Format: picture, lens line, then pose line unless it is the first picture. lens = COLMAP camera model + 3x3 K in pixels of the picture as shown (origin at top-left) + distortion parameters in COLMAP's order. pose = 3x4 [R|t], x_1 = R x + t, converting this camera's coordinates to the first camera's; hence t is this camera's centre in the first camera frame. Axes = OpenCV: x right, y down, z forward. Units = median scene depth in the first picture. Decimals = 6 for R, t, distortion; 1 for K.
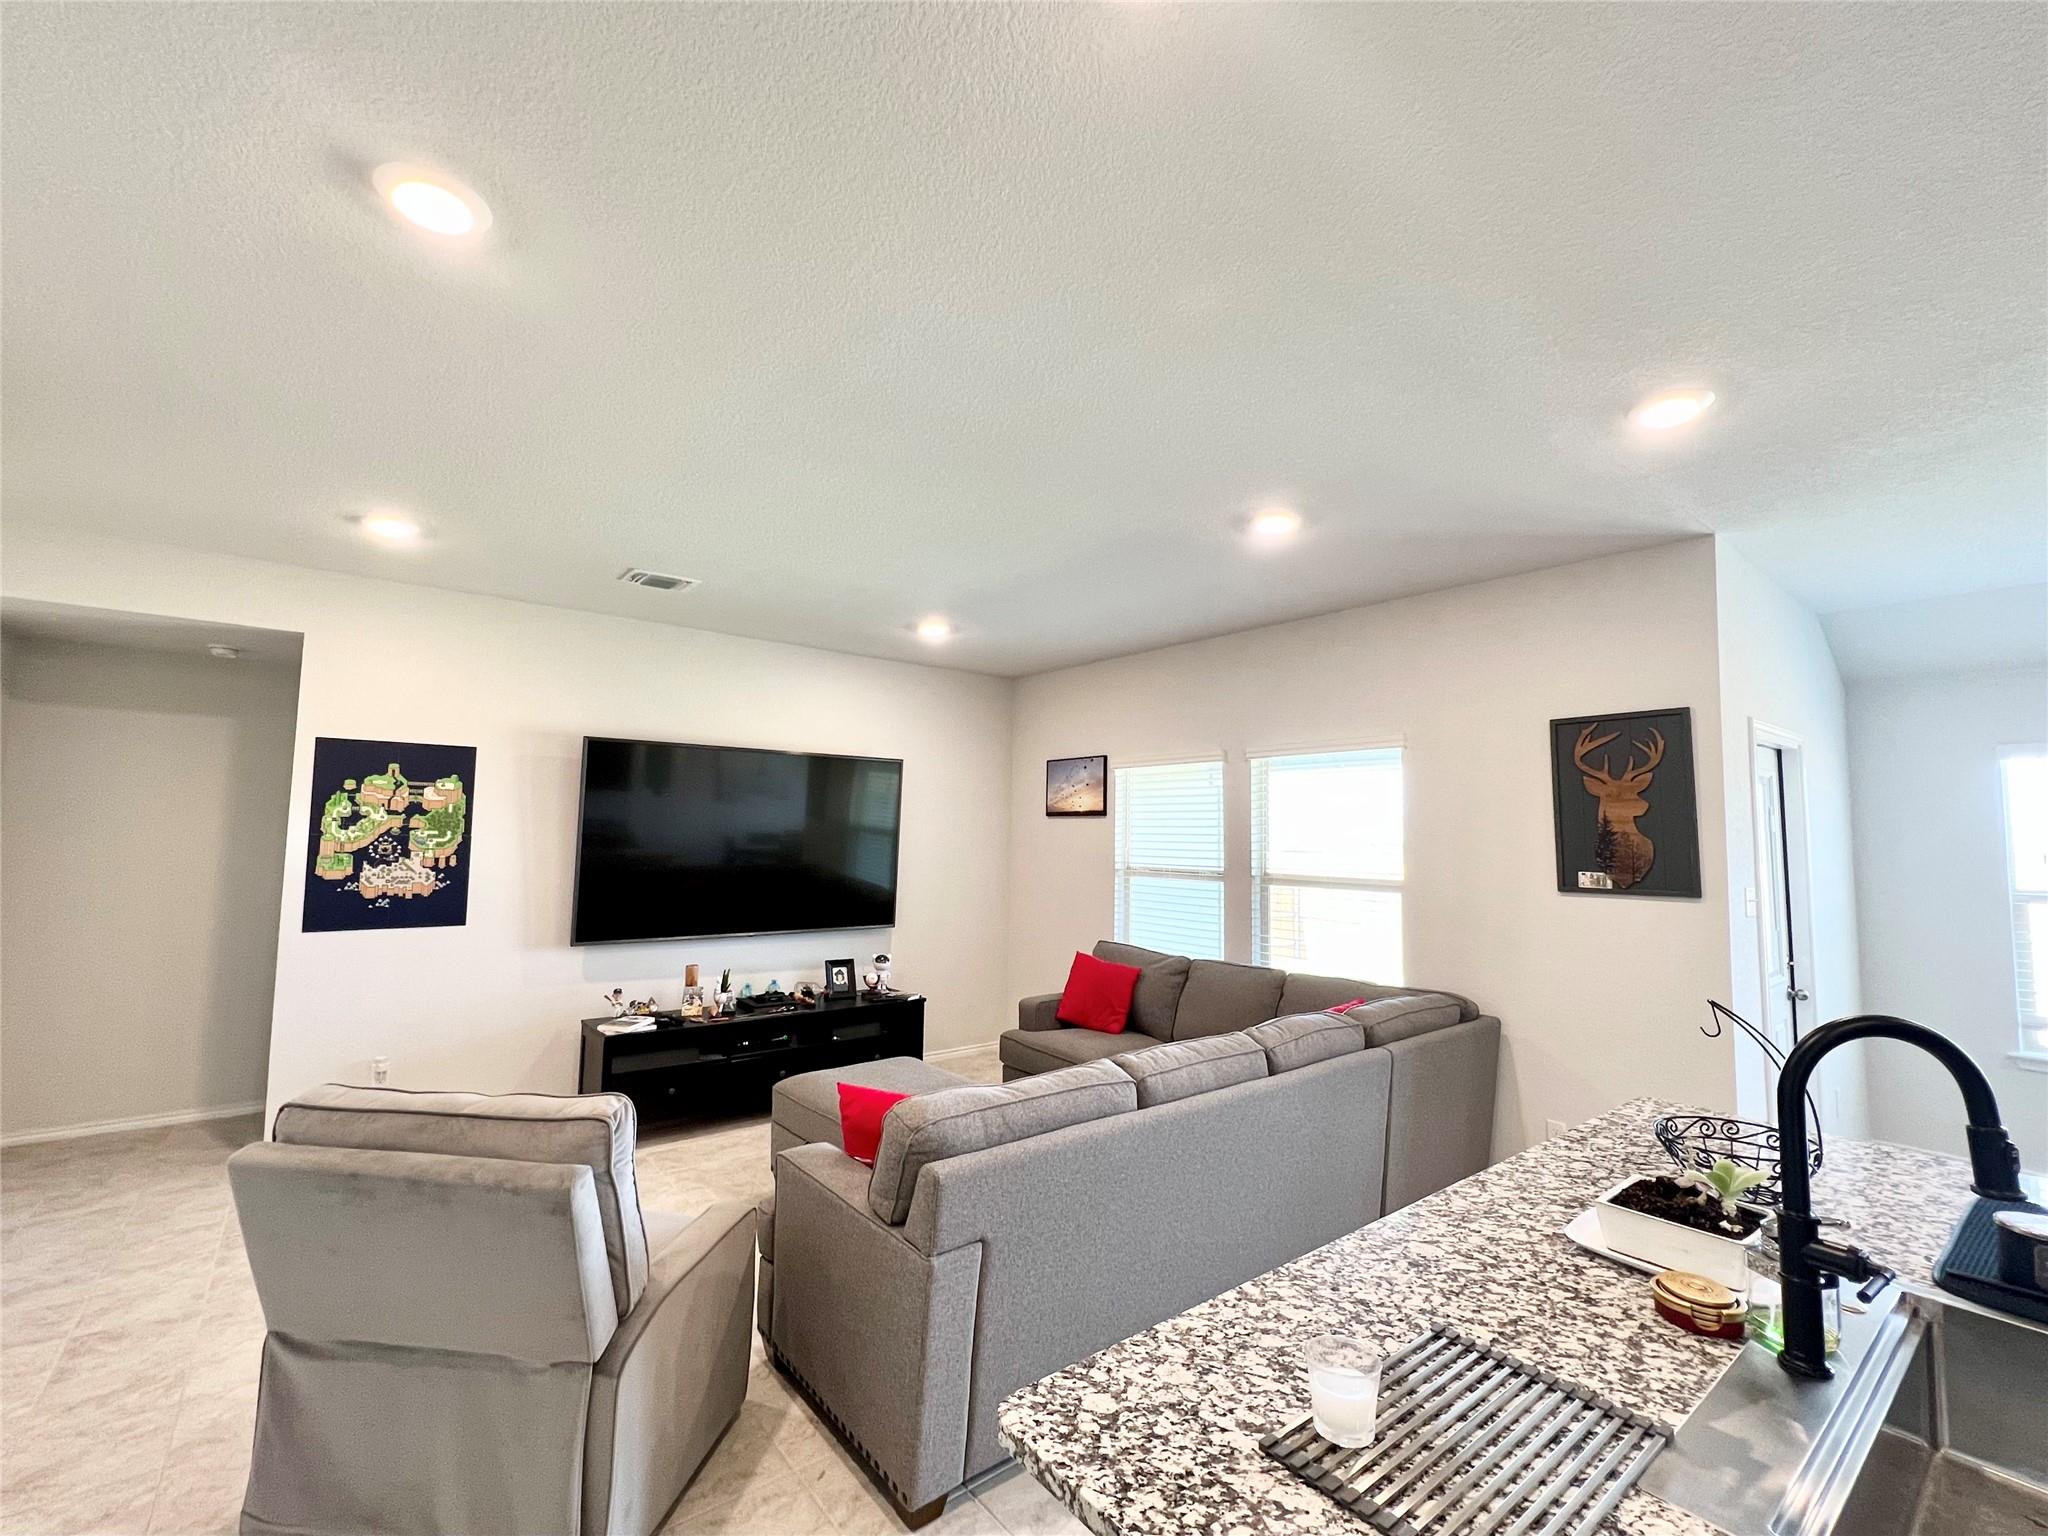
lens RADIAL K [[873.5, 0, 1019.8], [0, 873.5, 768.2], [0, 0, 1]] dist [-0.001200, 0.000131]
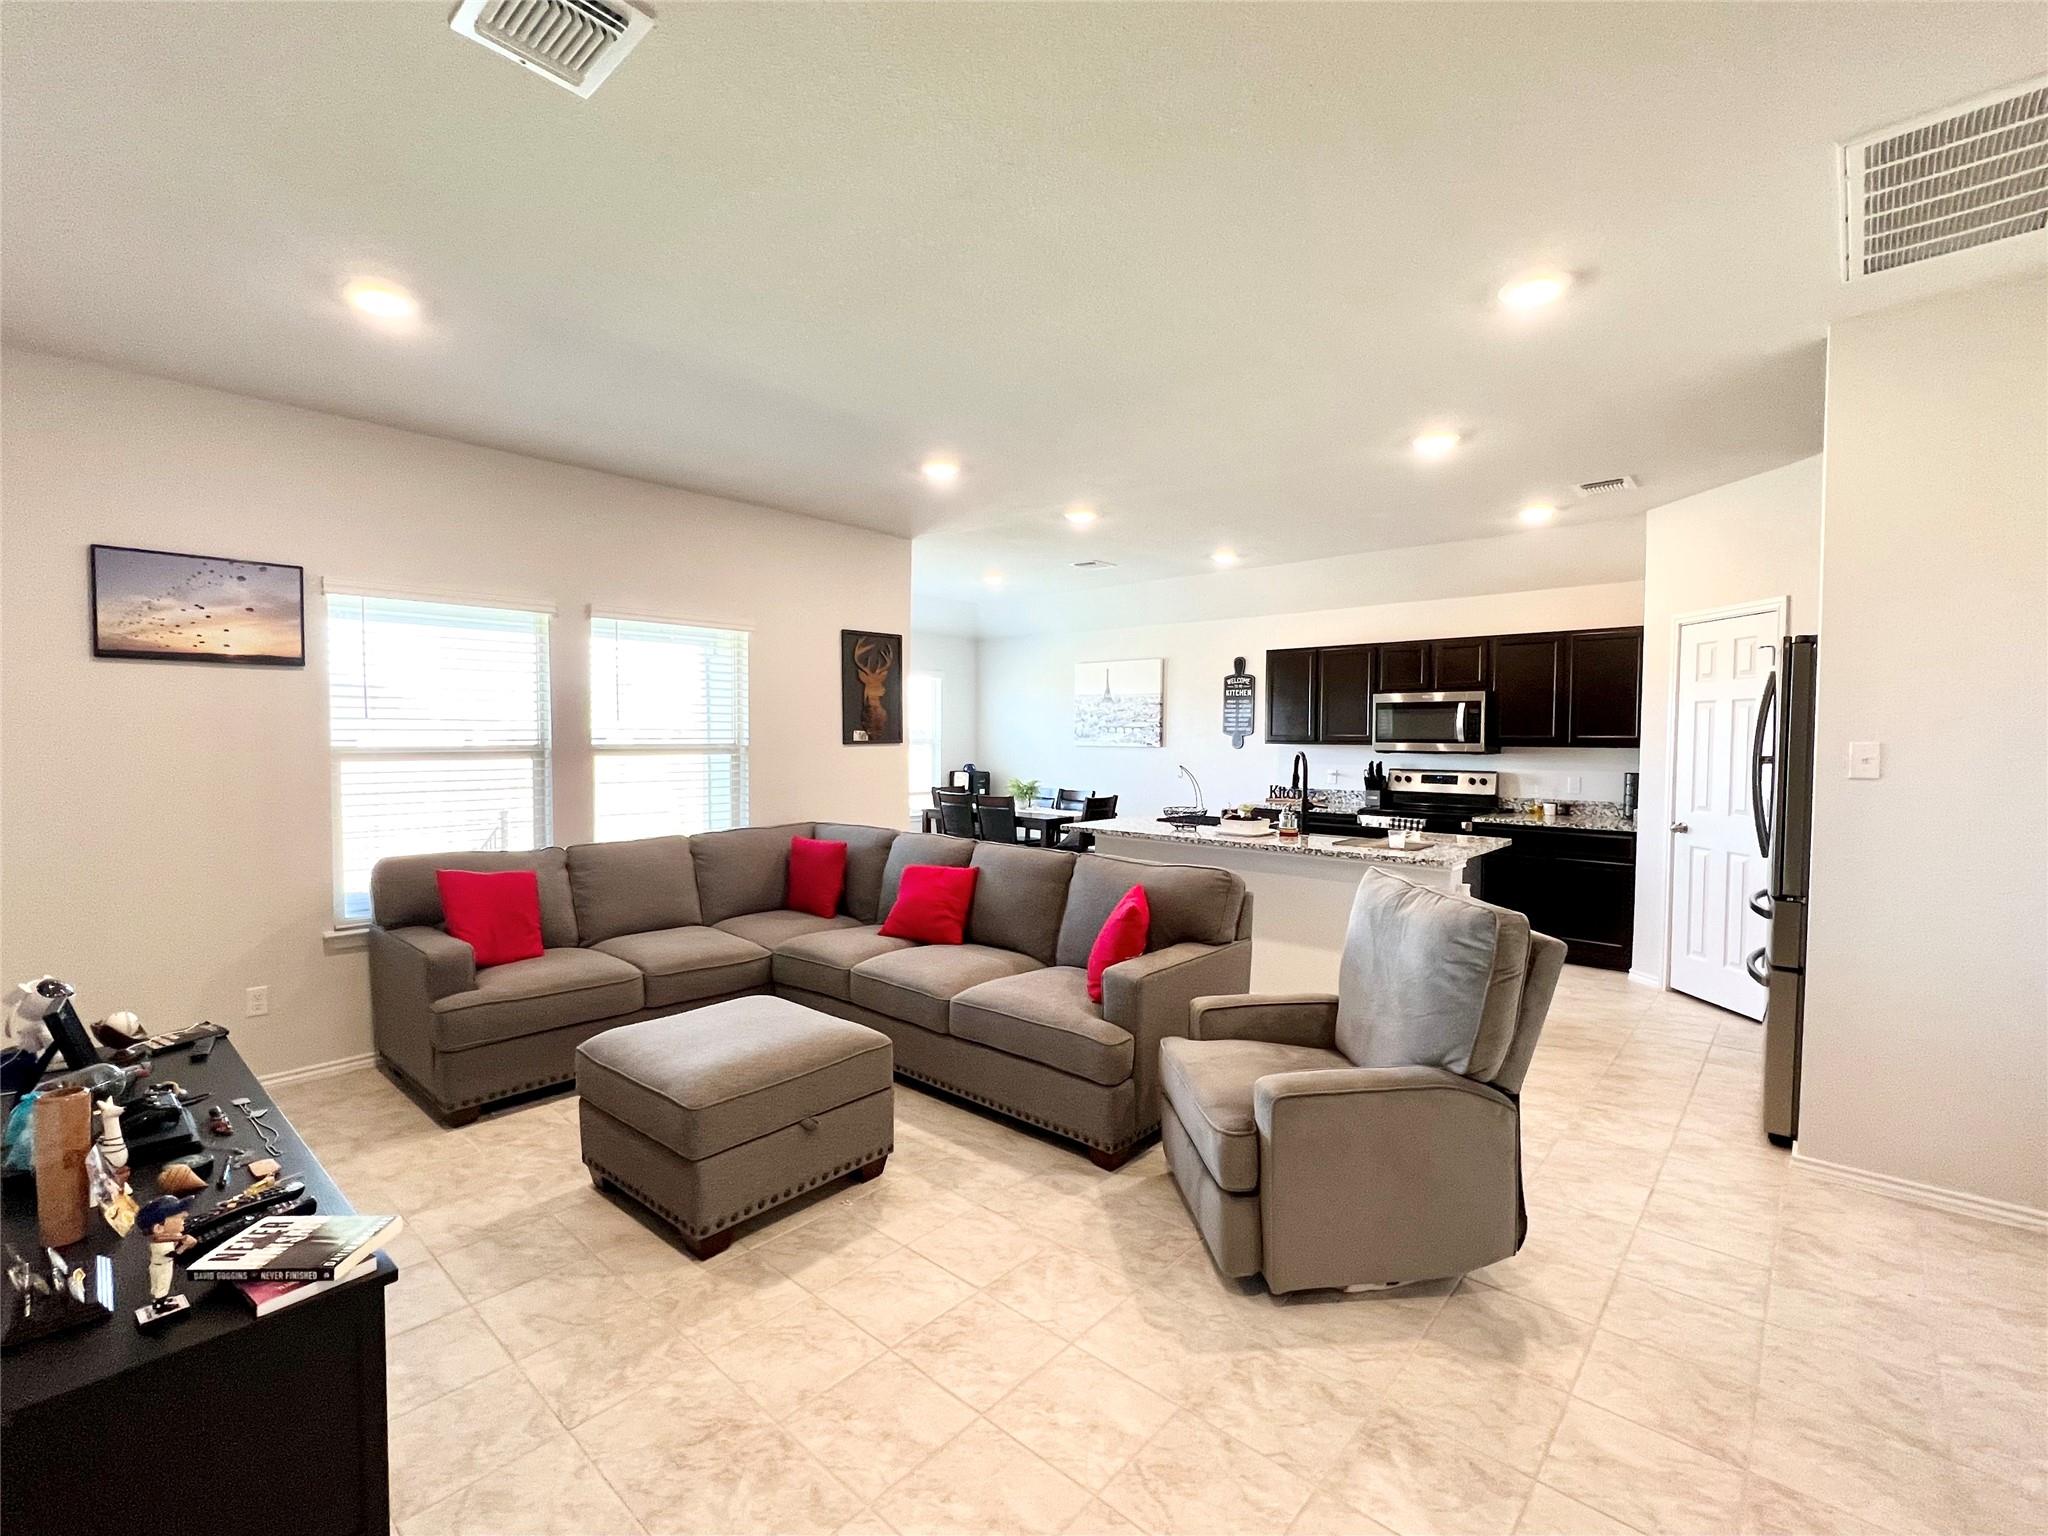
lens RADIAL K [[902.4, 0, 1020.3], [0, 902.4, 766.6], [0, 0, 1]] dist [-0.001137, -0.000120]
pose [[-0.163897, -0.054294, 0.984982, -0.998575], [-0.082987, 0.995704, 0.041076, 0.092128], [-0.982981, -0.075009, -0.167698, 0.978239]]
